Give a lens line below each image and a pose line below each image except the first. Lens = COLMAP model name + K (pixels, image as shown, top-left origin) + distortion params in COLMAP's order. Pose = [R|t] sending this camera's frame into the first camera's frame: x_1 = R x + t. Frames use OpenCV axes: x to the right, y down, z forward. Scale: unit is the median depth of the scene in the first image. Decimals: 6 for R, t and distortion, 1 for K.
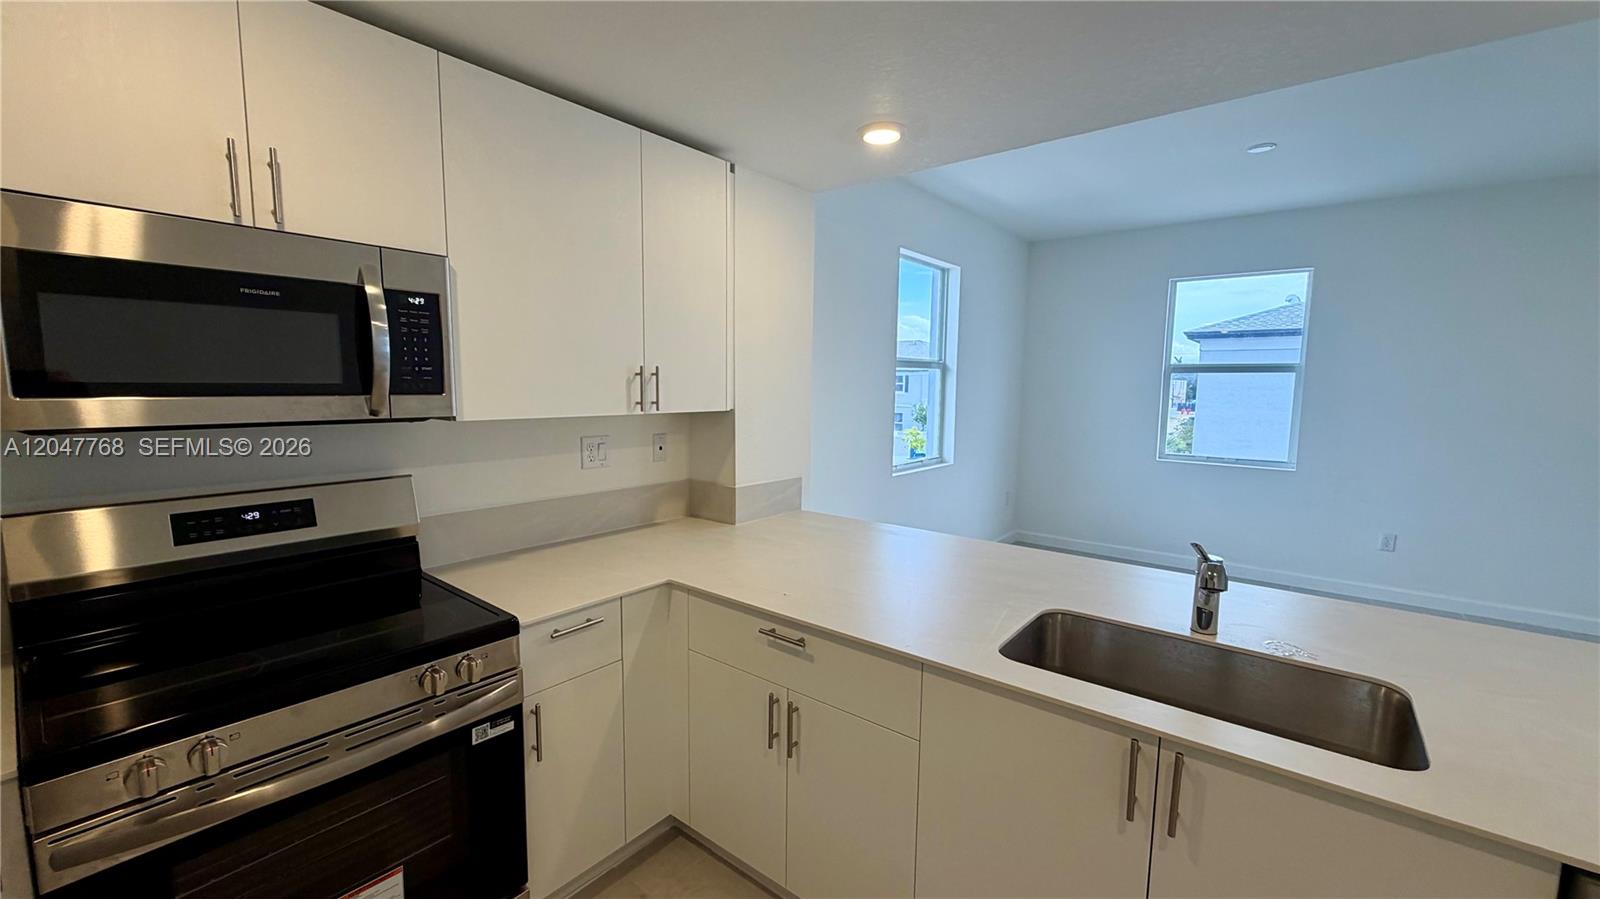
lens RADIAL K [[651.8, 0, 800.0], [0, 651.8, 449.5], [0, 0, 1]] dist [0.001086, 0.000106]
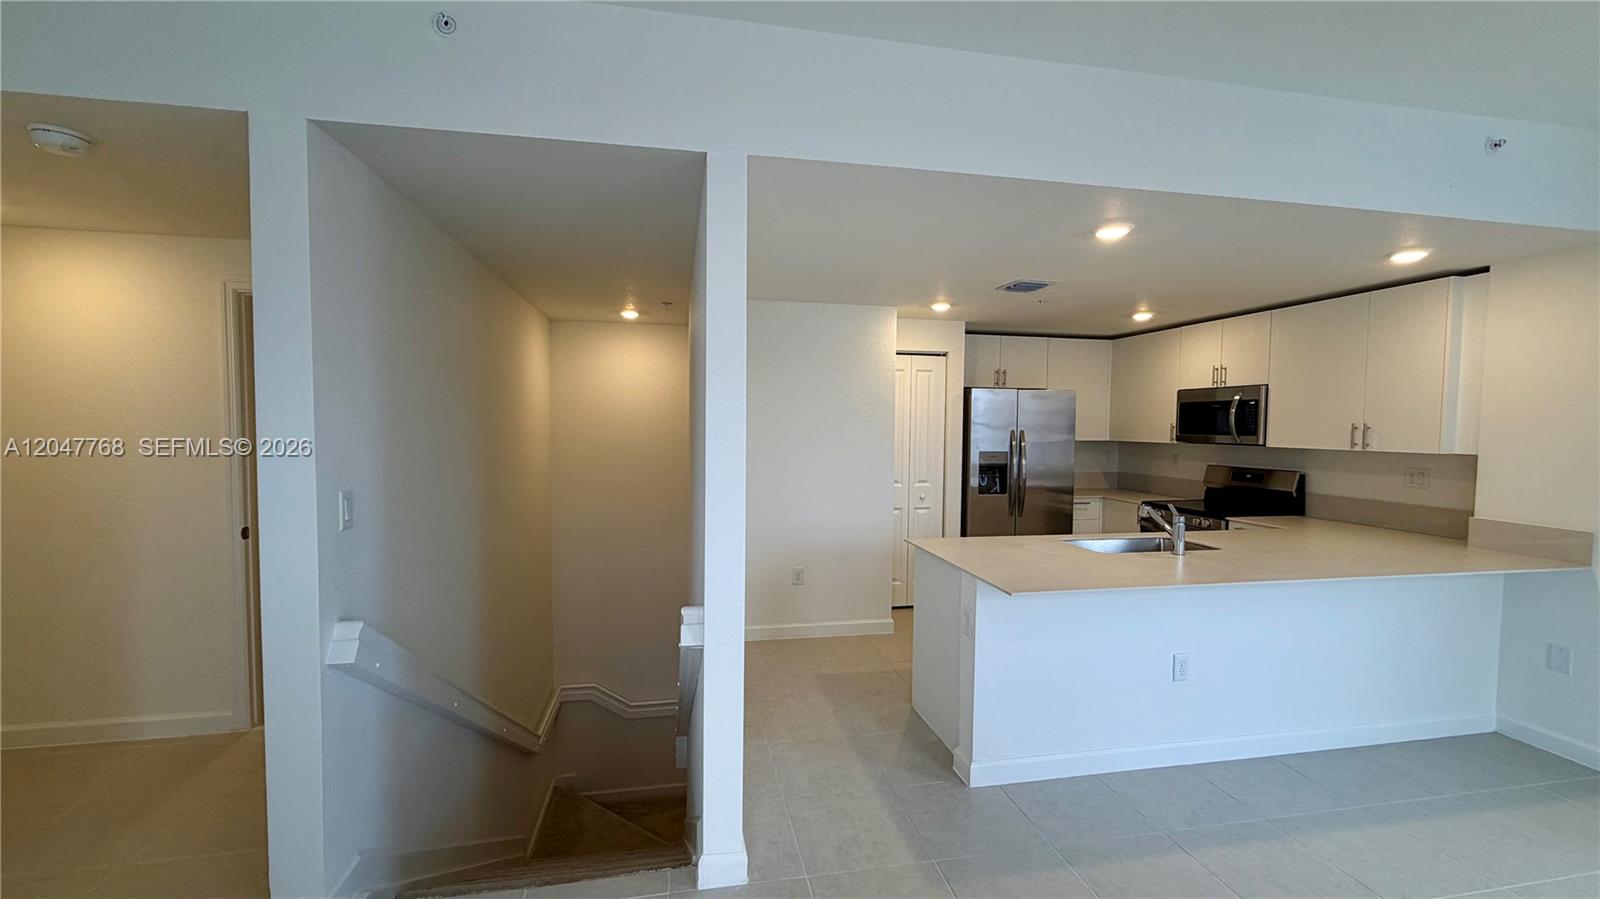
lens RADIAL K [[633.8, 0, 800.0], [0, 633.8, 449.5], [0, 0, 1]] dist [-0.000973, -0.000235]
pose [[-0.653472, 0.012626, -0.756846, 2.749041], [-0.093374, 0.990880, 0.097150, -0.112322], [0.751170, 0.134154, -0.646333, 1.325402]]
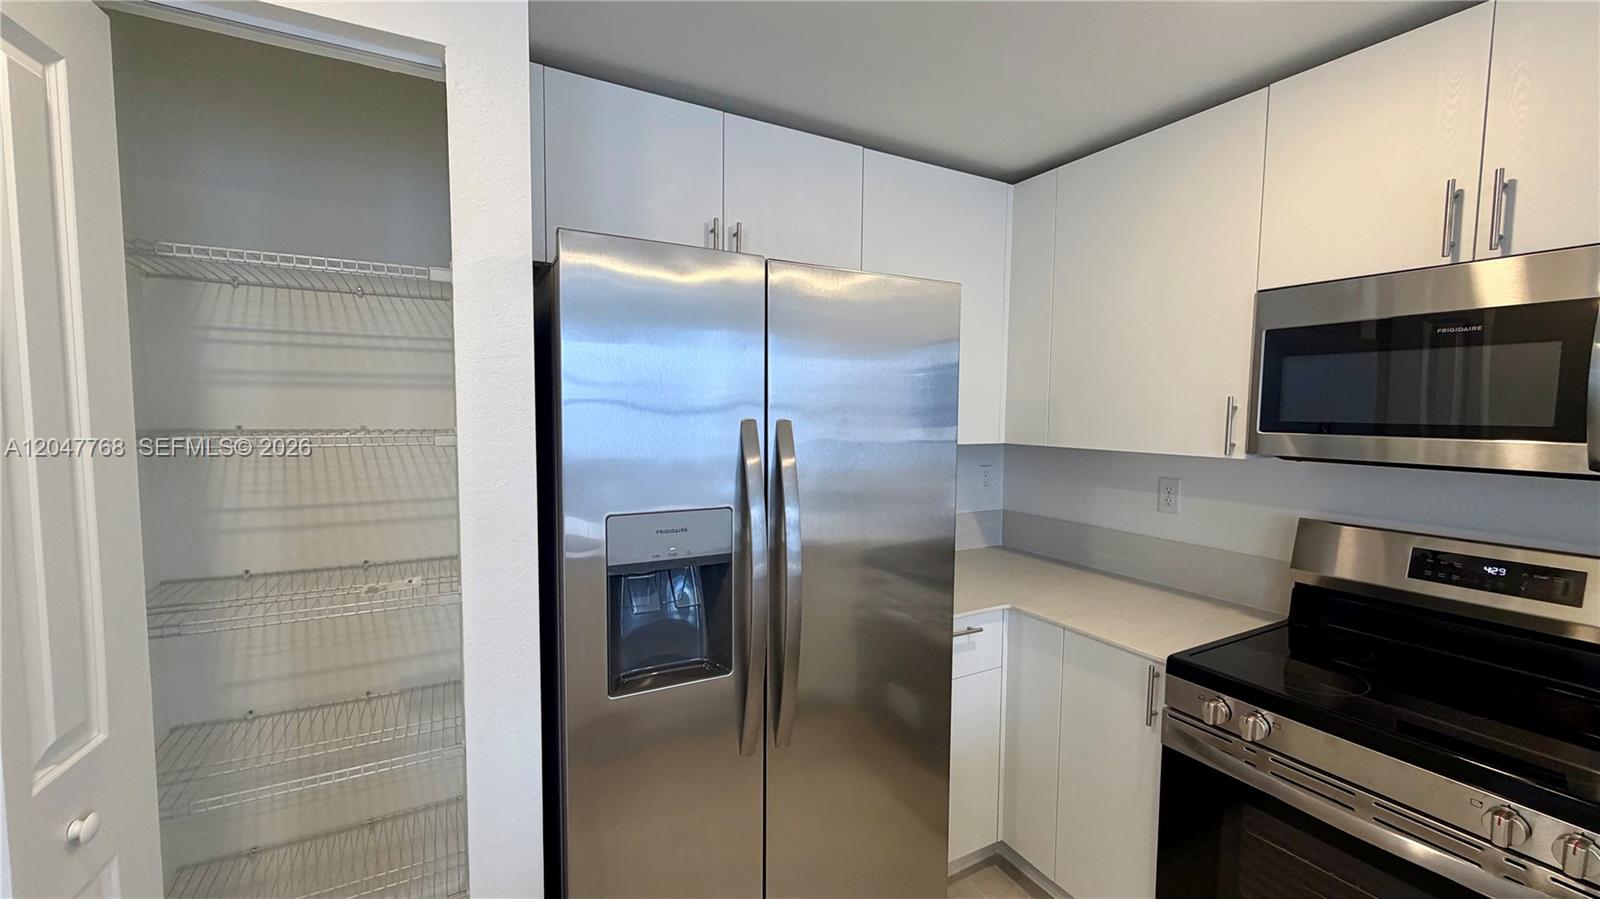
lens RADIAL K [[633.8, 0, 800.0], [0, 633.8, 449.5], [0, 0, 1]] dist [-0.000973, -0.000235]
pose [[-0.394954, 0.039736, -0.917841, 0.346407], [-0.105339, 0.990516, 0.088211, -0.041787], [0.912642, 0.131524, -0.387023, 0.432386]]
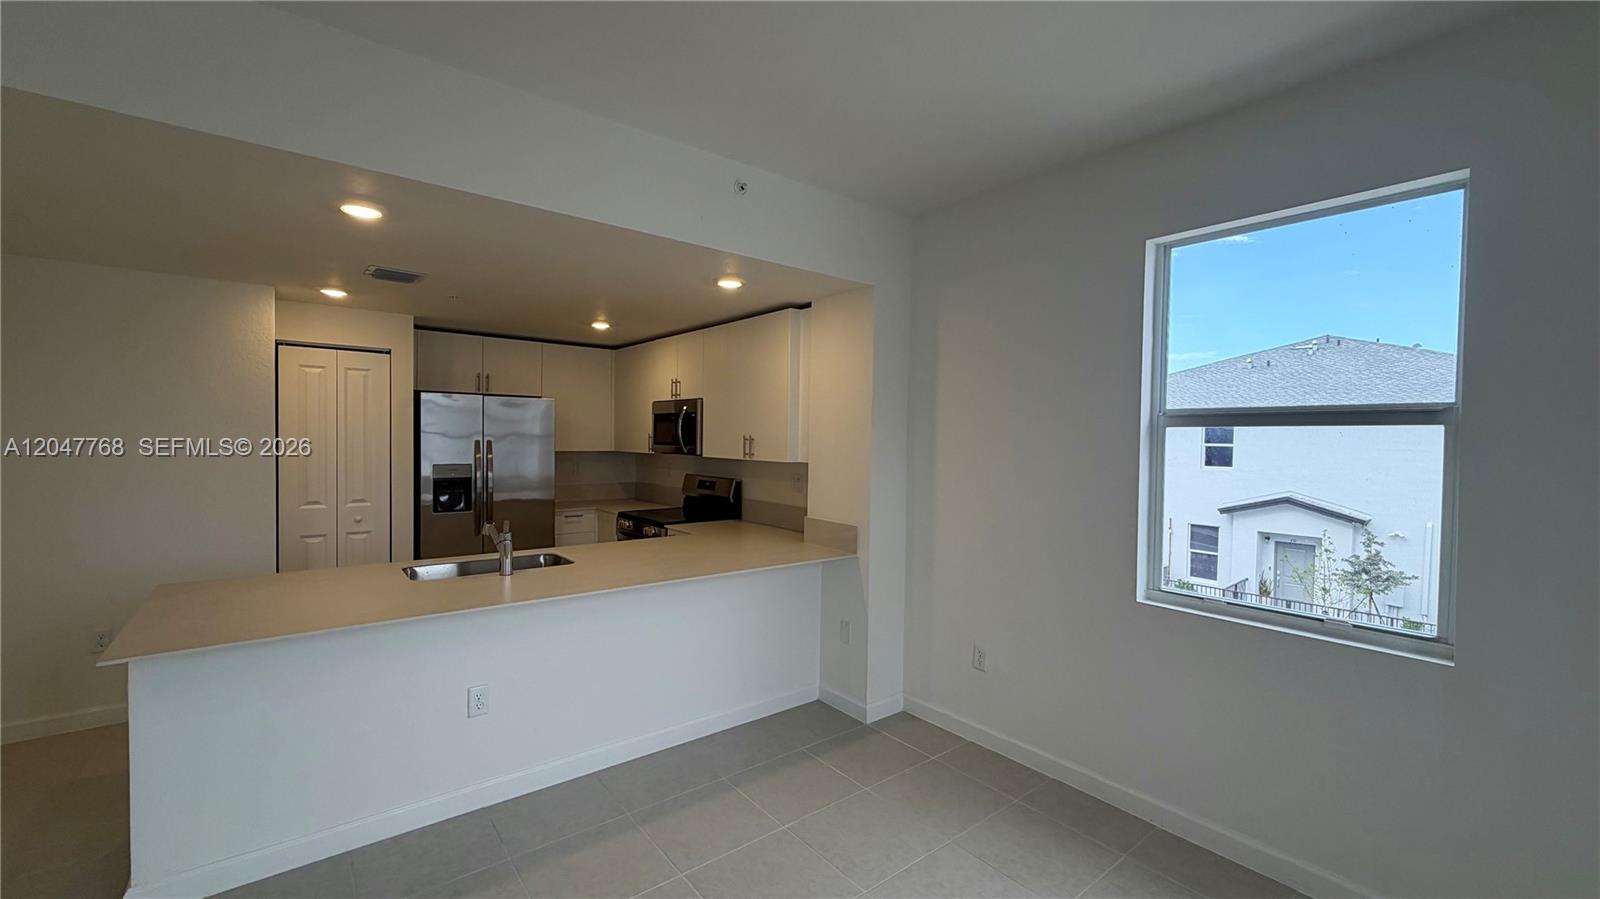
lens RADIAL K [[633.8, 0, 800.0], [0, 633.8, 449.5], [0, 0, 1]] dist [-0.000973, -0.000235]
pose [[-0.219550, 0.002699, -0.975597, 2.125794], [-0.118226, 0.992553, 0.029352, -0.215131], [0.968411, 0.121785, -0.217596, 2.115723]]
